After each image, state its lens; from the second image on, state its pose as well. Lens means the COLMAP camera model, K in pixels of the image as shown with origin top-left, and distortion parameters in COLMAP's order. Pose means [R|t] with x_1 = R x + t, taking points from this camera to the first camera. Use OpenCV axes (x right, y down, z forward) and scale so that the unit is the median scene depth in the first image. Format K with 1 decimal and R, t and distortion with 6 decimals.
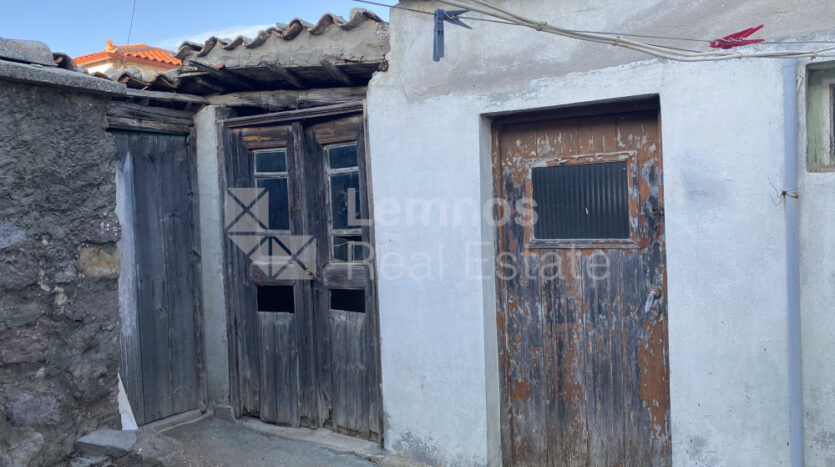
lens RADIAL K [[688.1, 0, 416.6], [0, 688.1, 233.4], [0, 0, 1]] dist [0.019214, 0.005184]
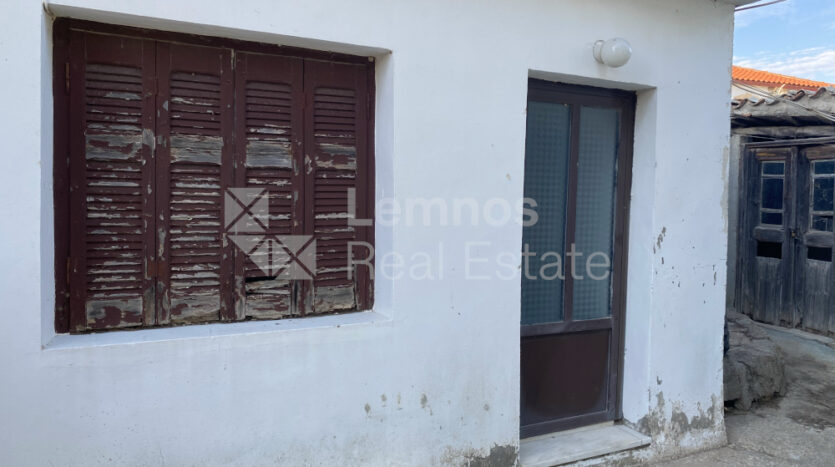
lens RADIAL K [[688.1, 0, 417.2], [0, 688.1, 228.4], [0, 0, 1]] dist [0.019214, 0.005184]
pose [[0.817167, 0.079950, -0.570830, 0.055480], [-0.066048, 0.996799, 0.045060, 0.024080], [0.572605, 0.000880, 0.819831, -0.914348]]
